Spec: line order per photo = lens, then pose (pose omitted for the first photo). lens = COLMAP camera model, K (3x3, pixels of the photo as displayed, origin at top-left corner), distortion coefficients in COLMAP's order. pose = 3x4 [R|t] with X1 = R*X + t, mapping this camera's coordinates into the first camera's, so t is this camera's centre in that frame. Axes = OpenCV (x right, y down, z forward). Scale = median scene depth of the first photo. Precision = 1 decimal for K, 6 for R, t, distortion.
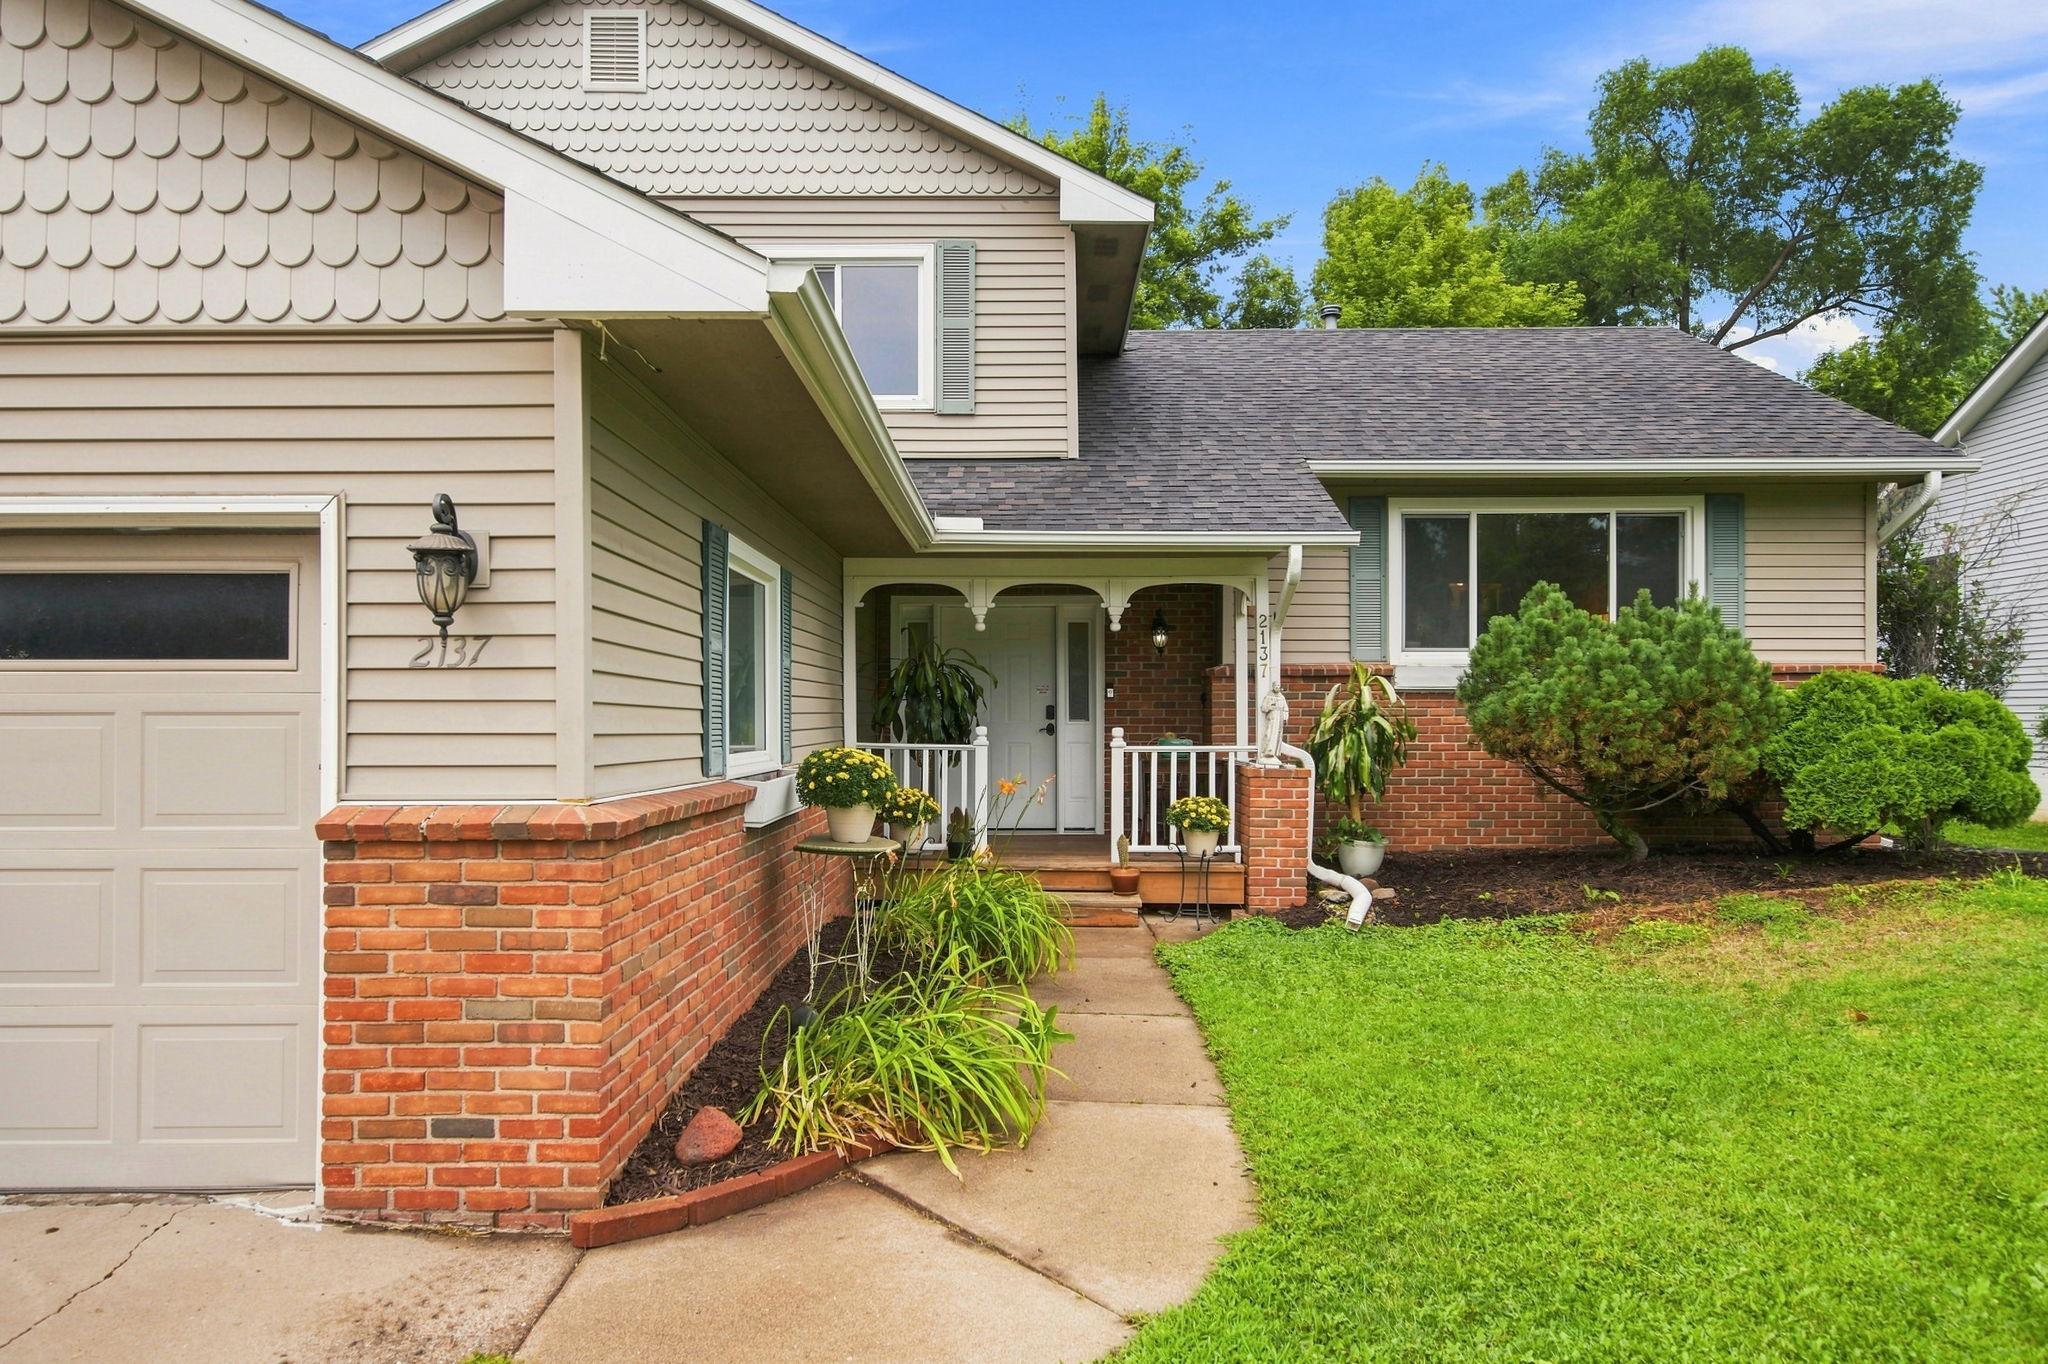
lens RADIAL K [[1685.0, 0, 993.6], [0, 1685.0, 625.2], [0, 0, 1]] dist [0.010033, -0.018844]
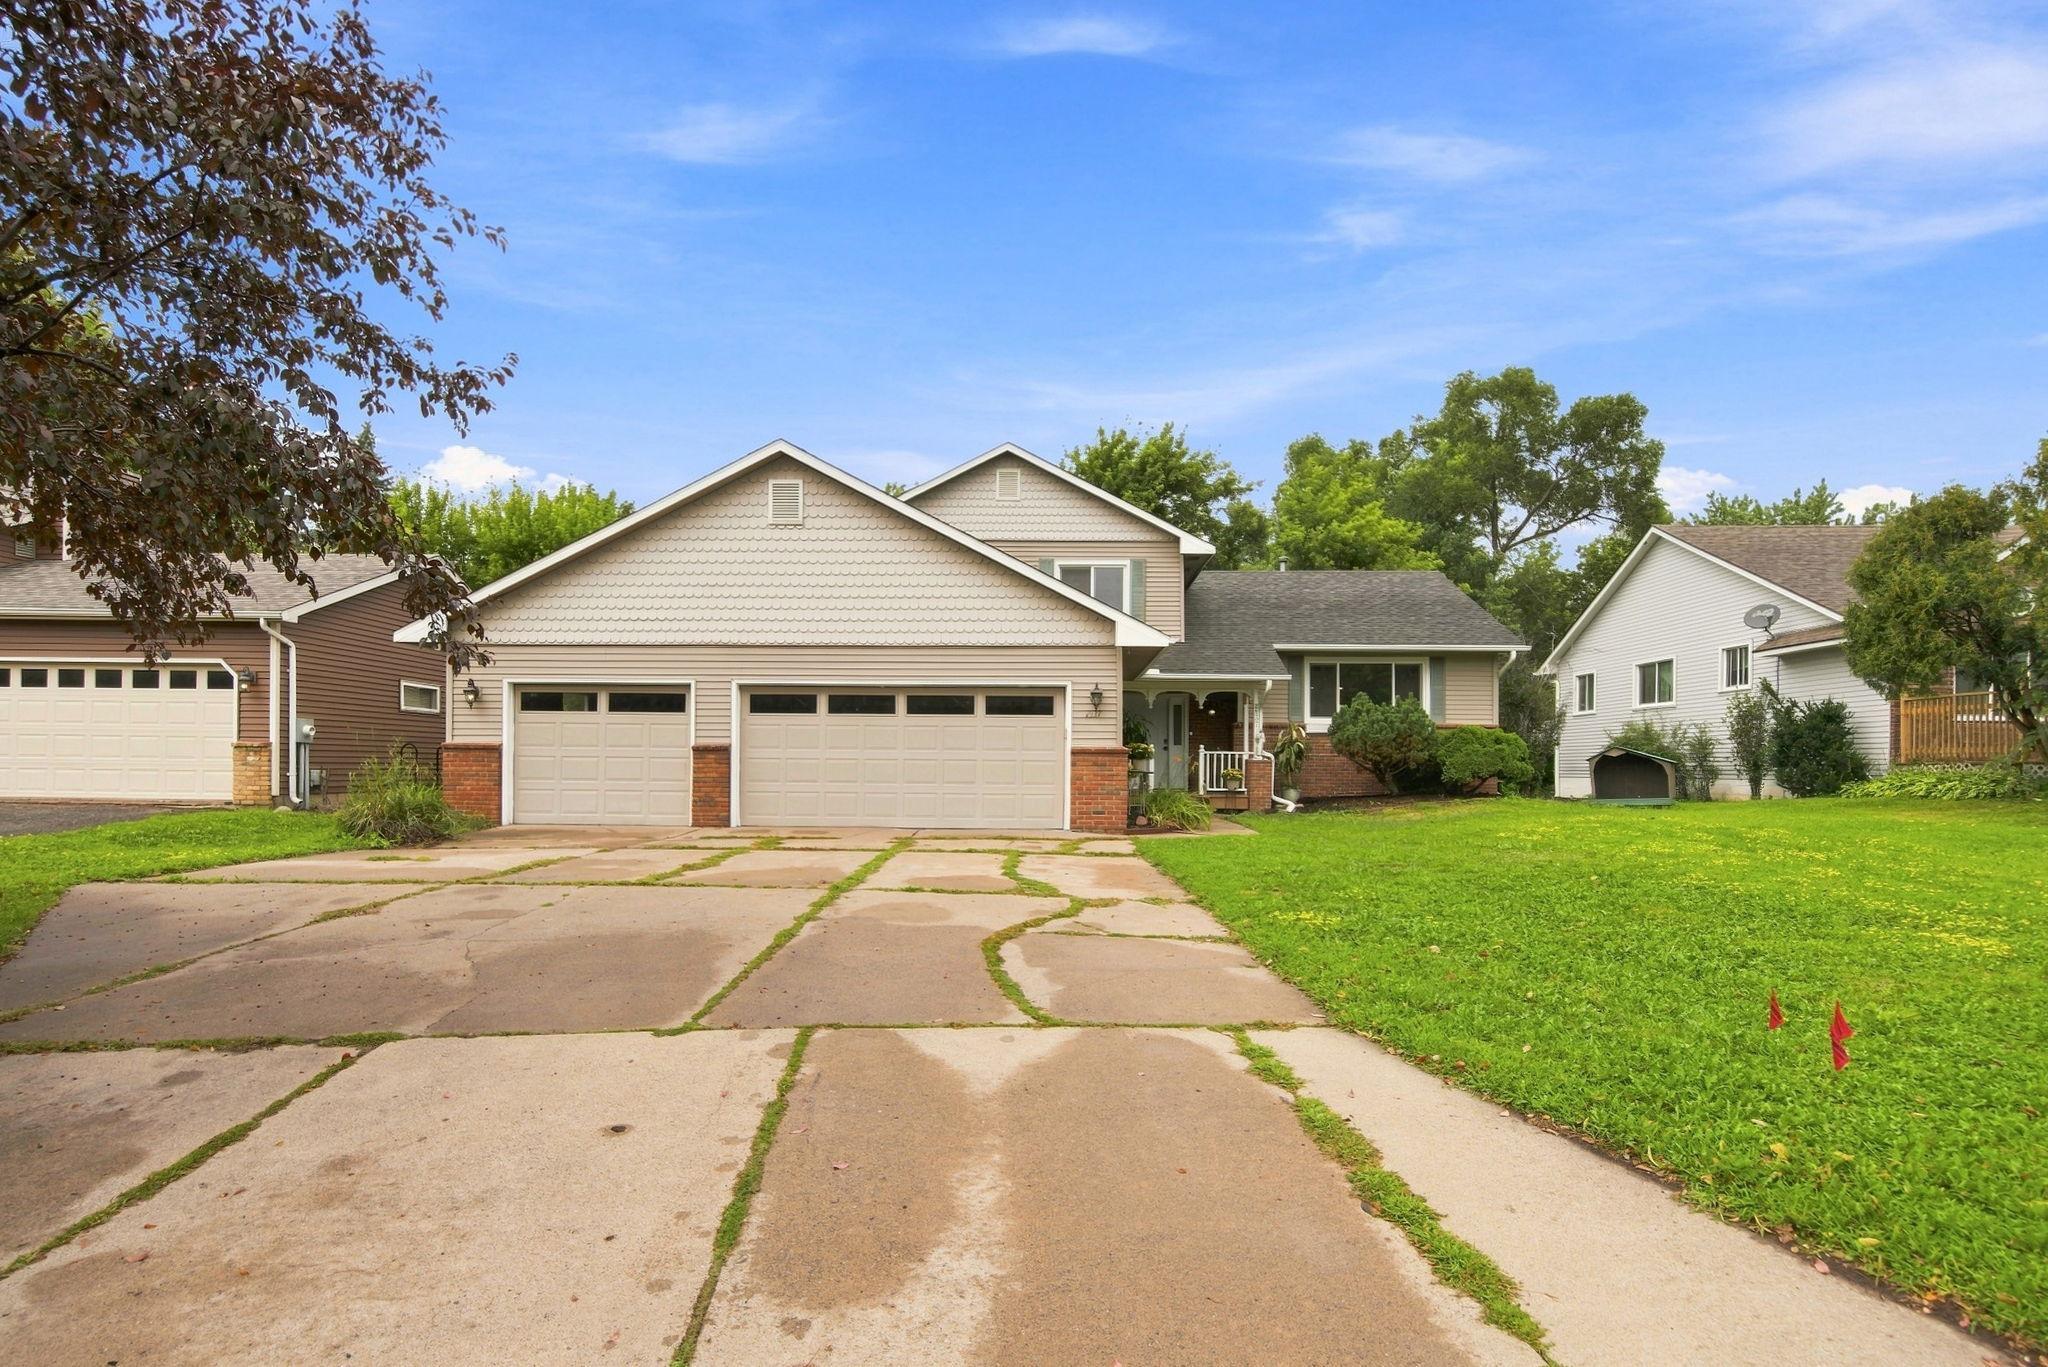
lens RADIAL K [[1141.3, 0, 1044.0], [0, 1141.3, 690.1], [0, 0, 1]] dist [0.007735, -0.002064]
pose [[0.999910, 0.009854, -0.009081, -0.162816], [-0.009935, 0.999911, -0.008865, -0.008171], [0.008993, 0.008954, 0.999919, -0.829629]]
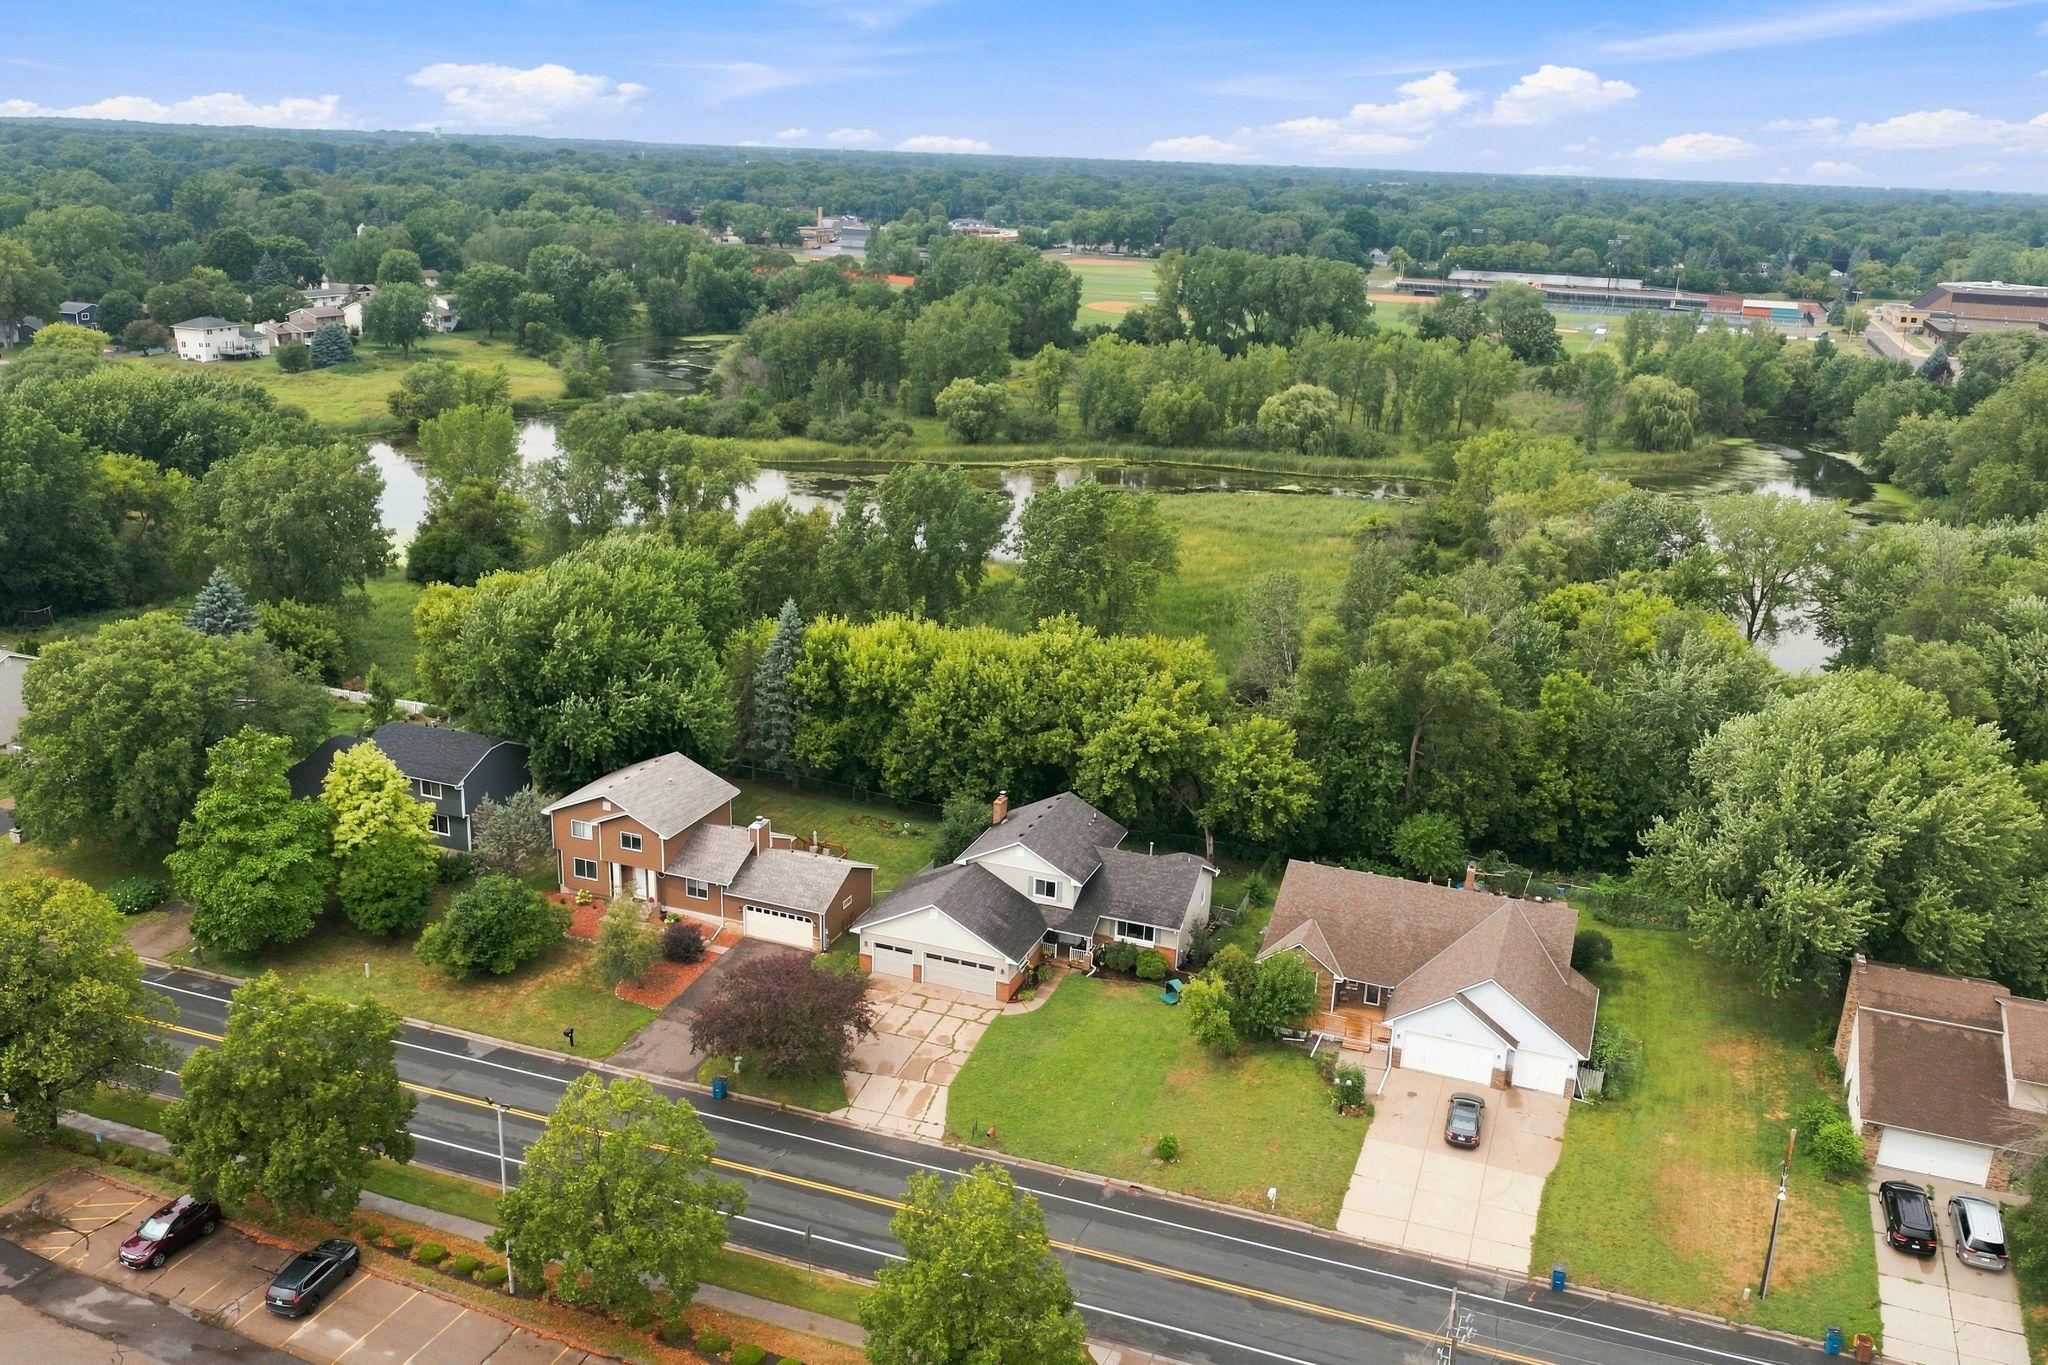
lens RADIAL K [[1685.0, 0, 1033.9], [0, 1685.0, 680.1], [0, 0, 1]] dist [0.010033, -0.018844]
pose [[0.939765, 0.131184, -0.315647, 2.177625], [-0.030935, 0.952276, 0.303666, -3.475699], [0.340419, -0.275610, 0.898974, -5.872865]]
